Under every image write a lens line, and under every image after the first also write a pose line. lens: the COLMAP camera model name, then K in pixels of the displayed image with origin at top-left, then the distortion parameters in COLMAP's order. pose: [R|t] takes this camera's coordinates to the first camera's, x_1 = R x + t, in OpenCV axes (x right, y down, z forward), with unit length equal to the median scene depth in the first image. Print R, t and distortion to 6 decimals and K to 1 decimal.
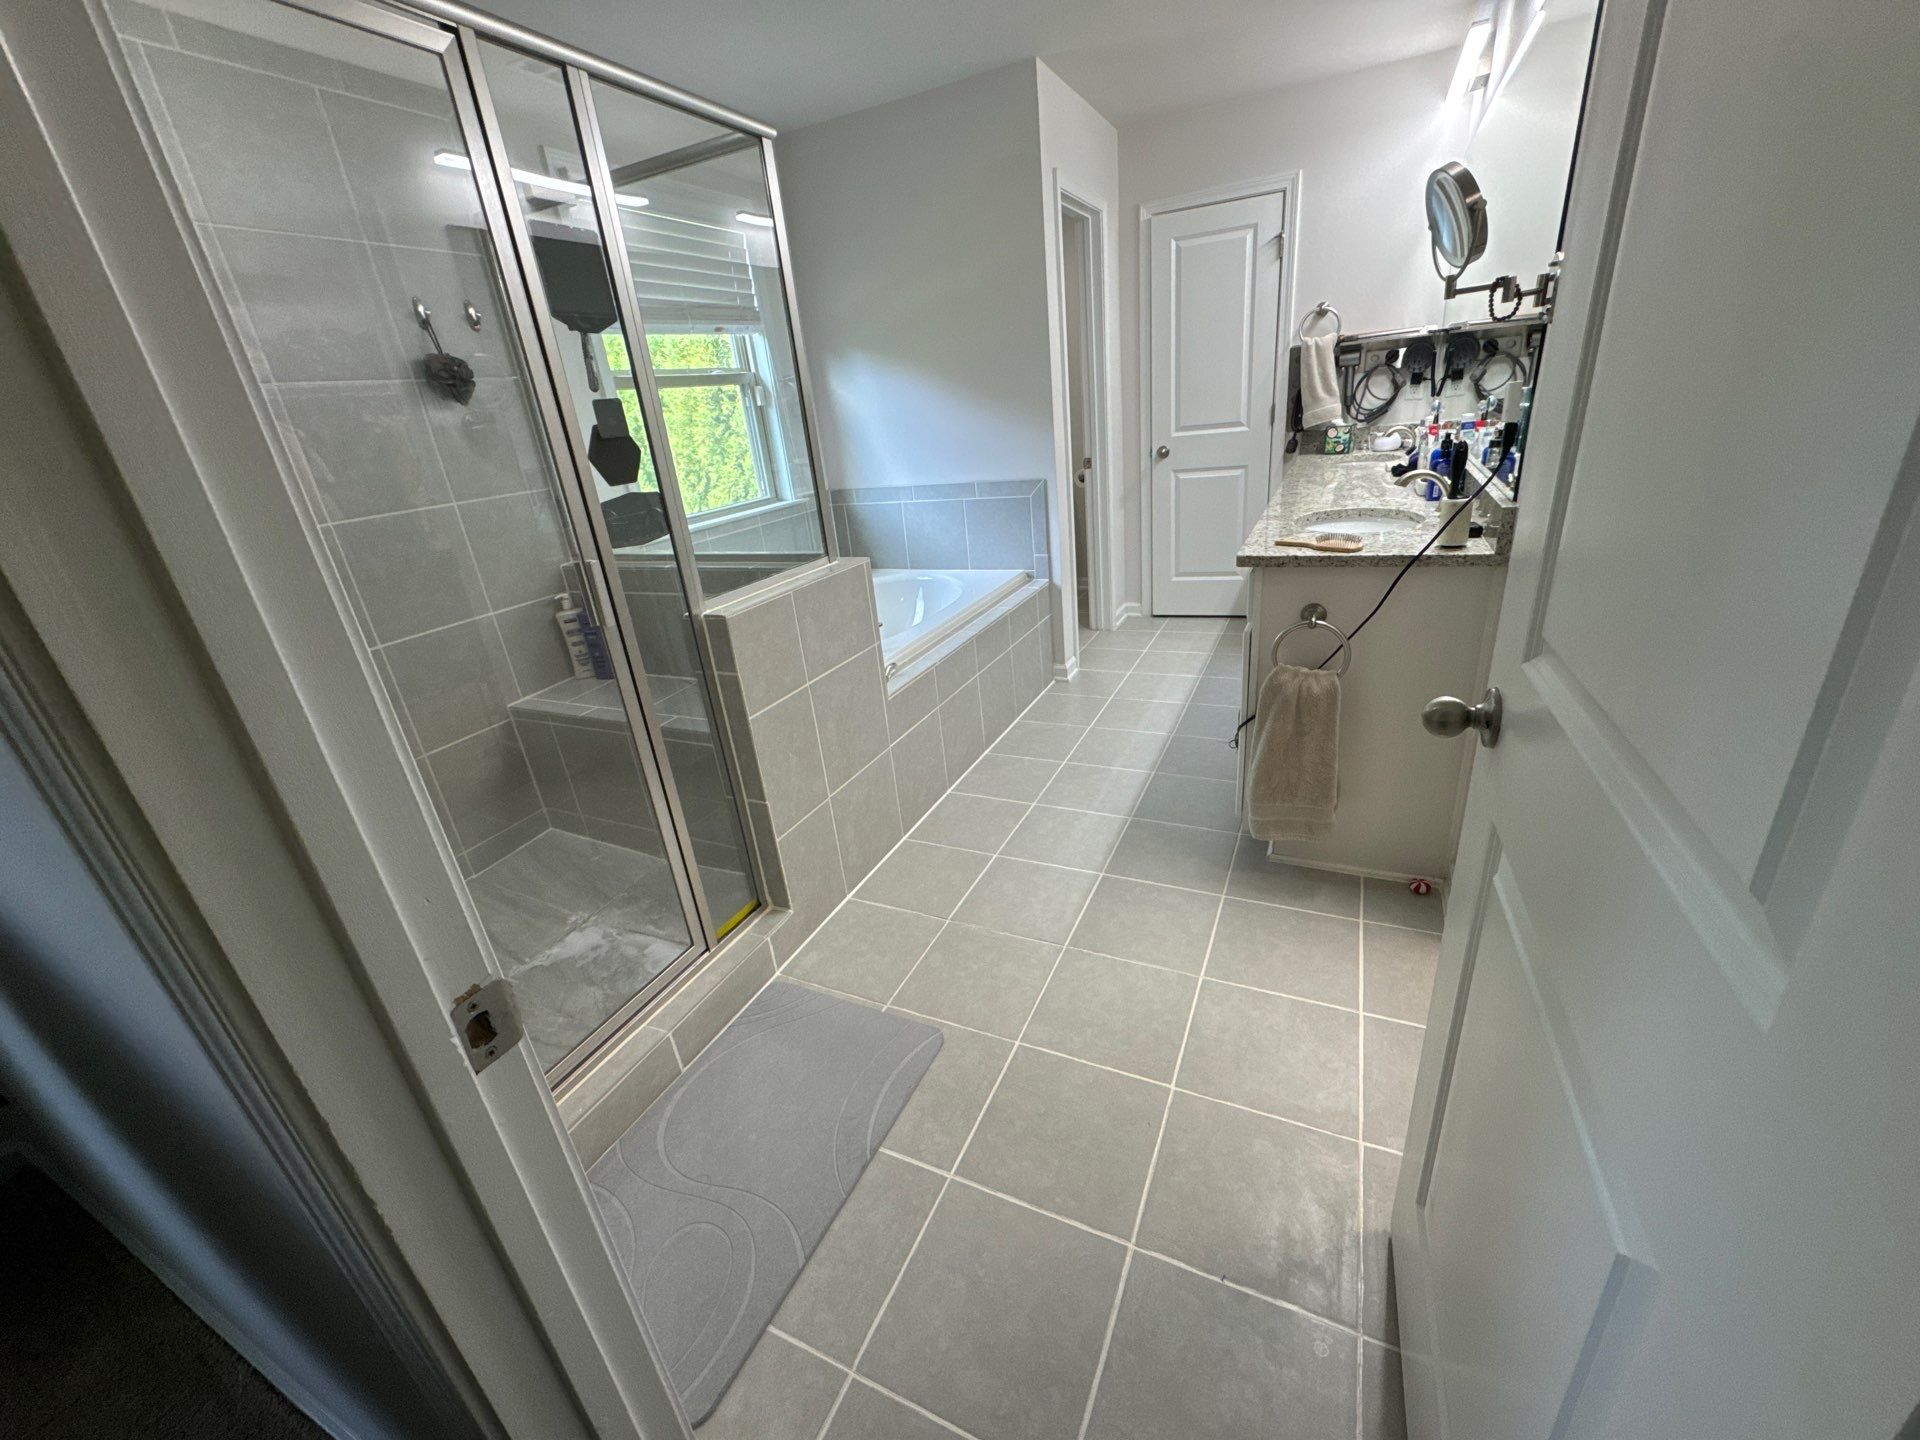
lens RADIAL K [[766.9, 0, 965.3], [0, 766.9, 722.3], [0, 0, 1]] dist [-0.000871, -0.000975]
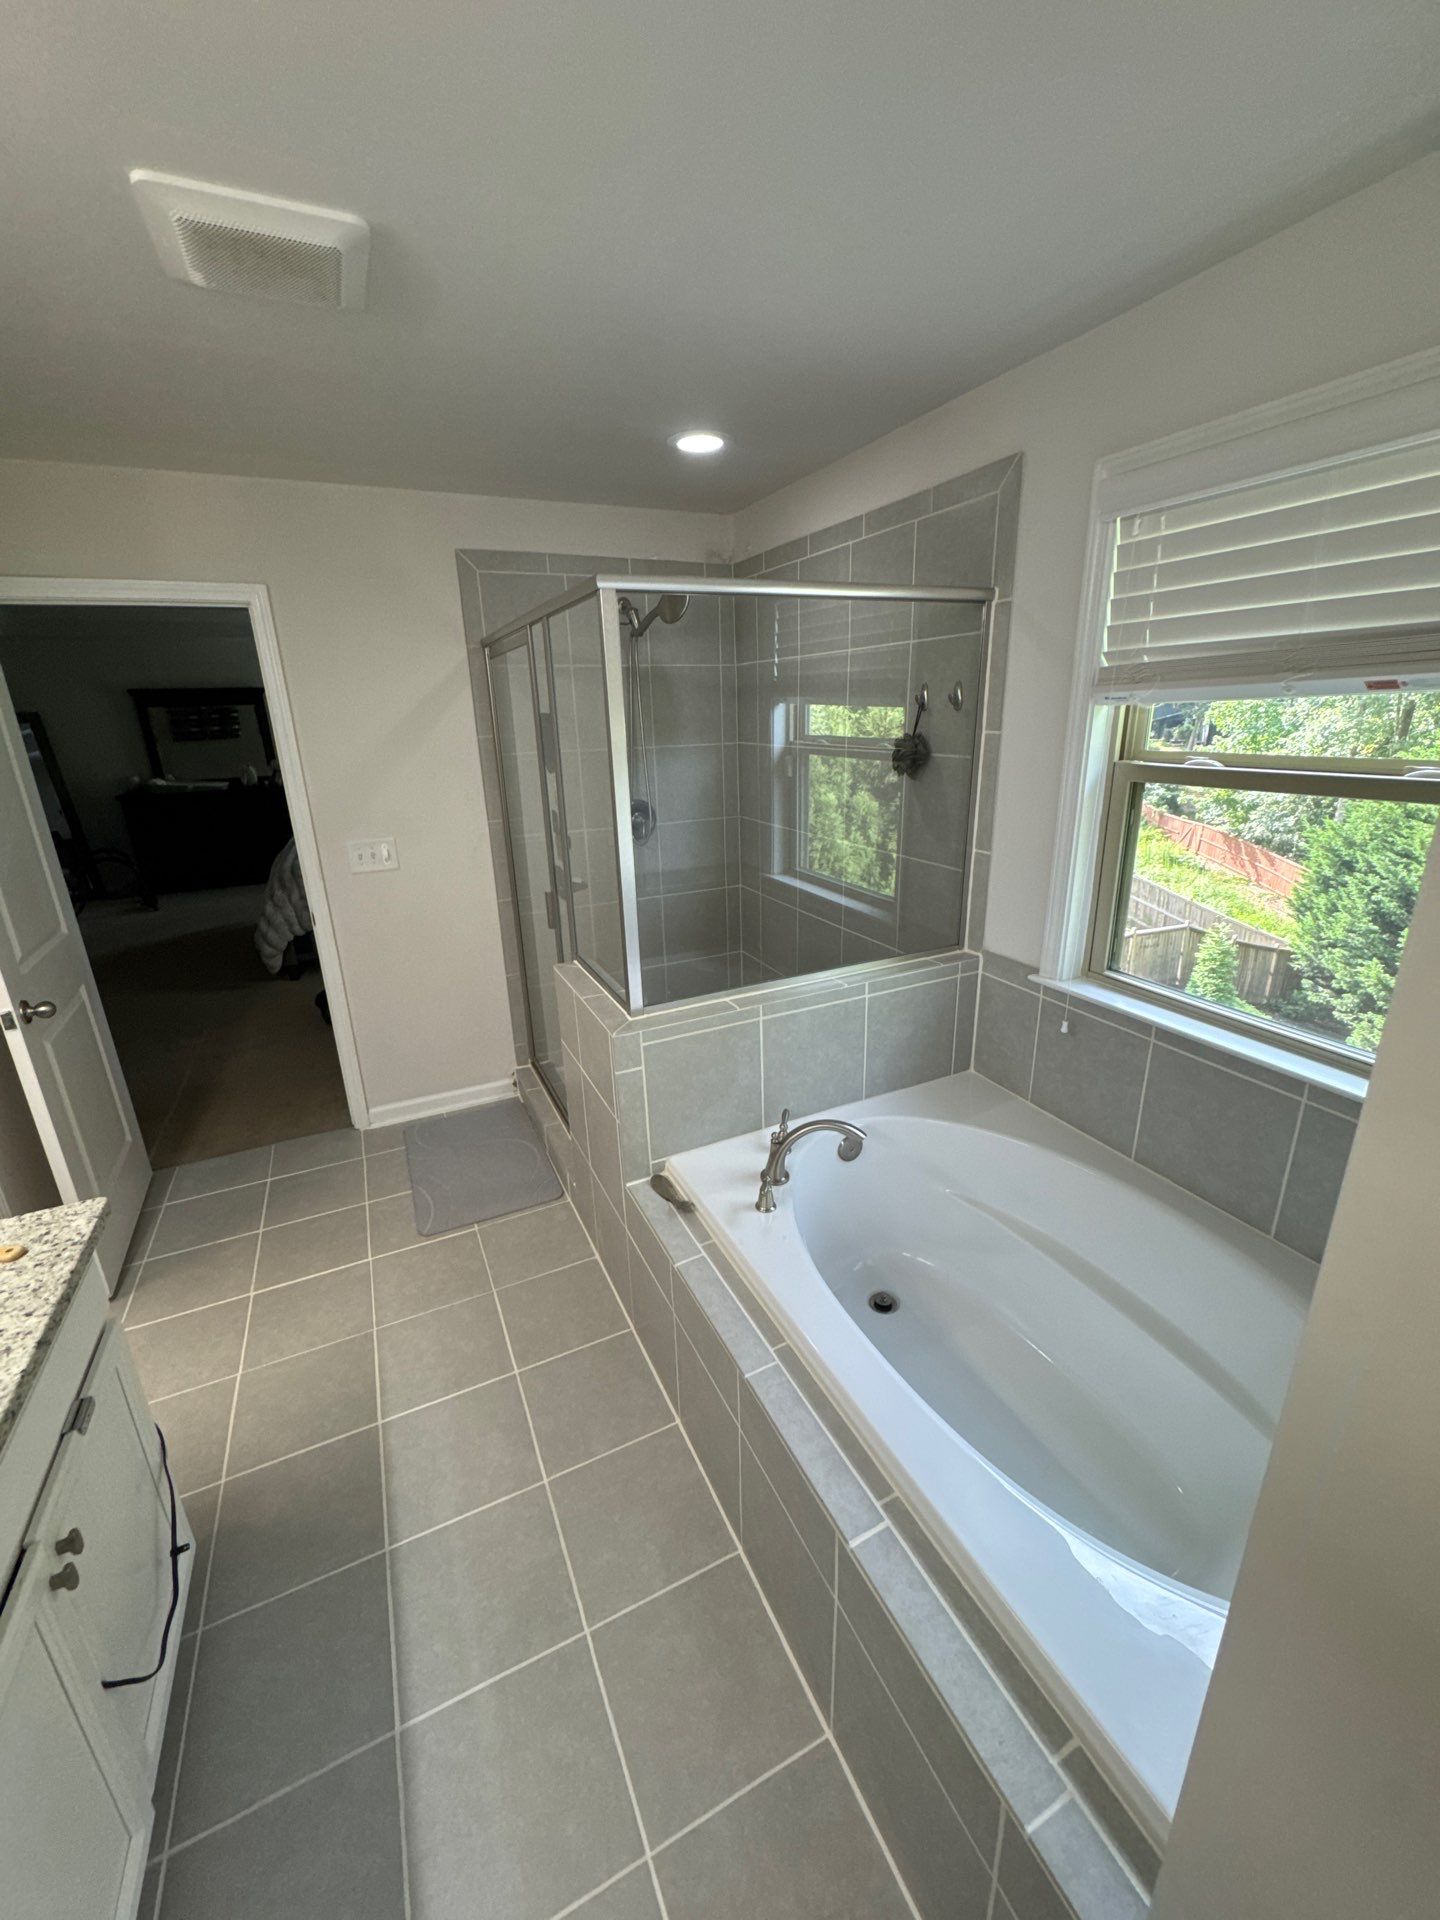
lens RADIAL K [[766.9, 0, 722.8], [0, 766.9, 970.7], [0, 0, 1]] dist [-0.000871, -0.000975]
pose [[-0.633548, 0.351512, -0.689243, 0.263749], [-0.220465, 0.771887, 0.596310, -0.592167], [0.741628, 0.529745, -0.411531, 1.038794]]
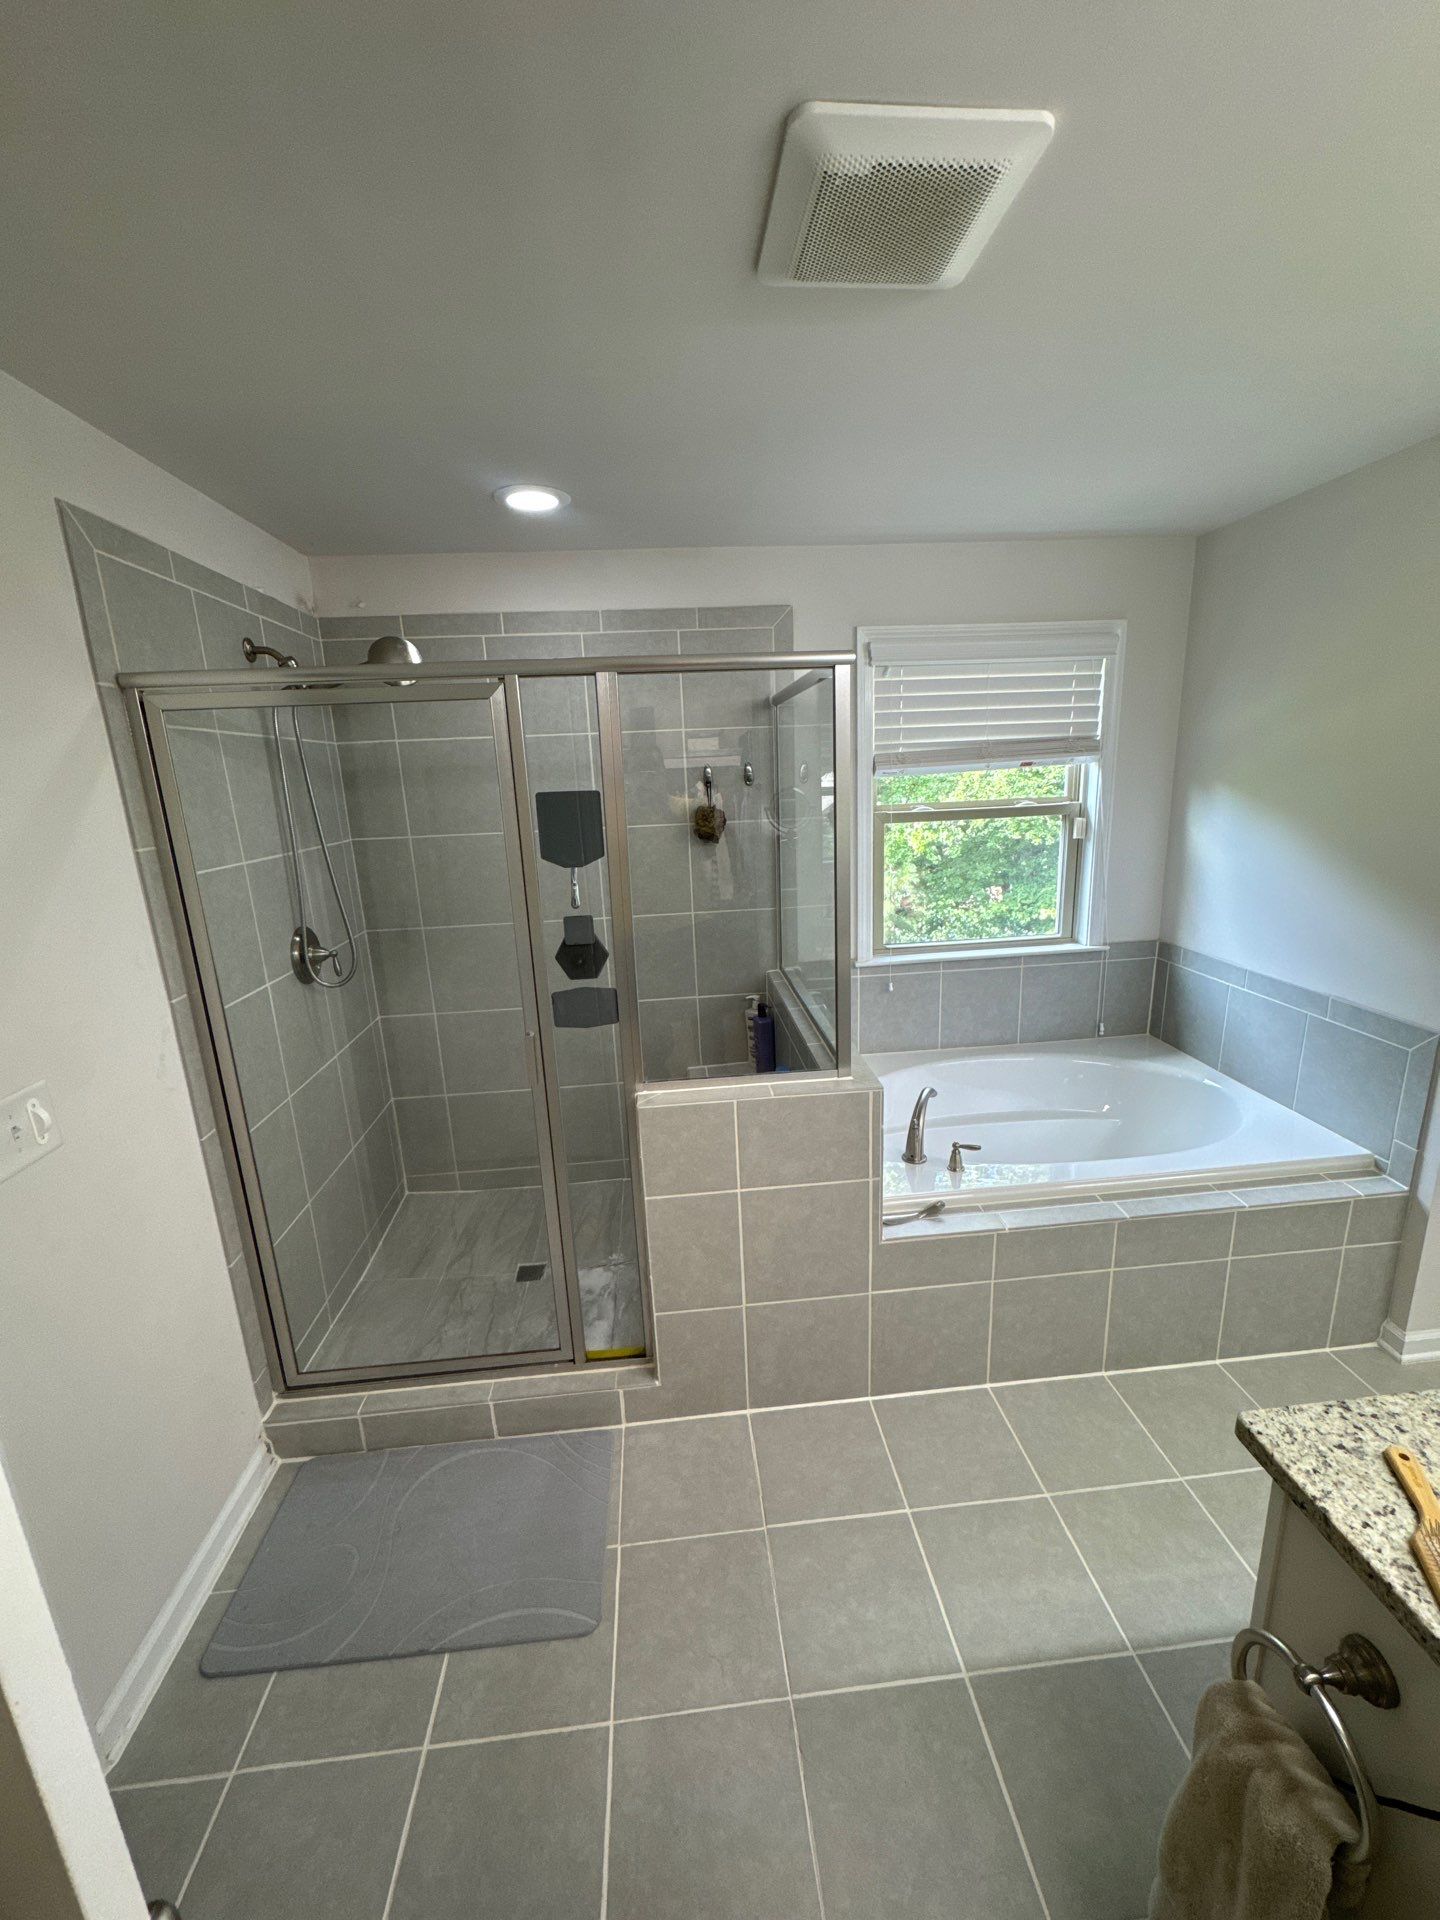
lens RADIAL K [[766.9, 0, 724.6], [0, 766.9, 963.0], [0, 0, 1]] dist [-0.000871, -0.000975]
pose [[0.503103, 0.283273, -0.816482, 0.331389], [-0.342730, 0.932685, 0.112405, -0.282193], [0.793362, 0.223281, 0.566323, 0.253784]]
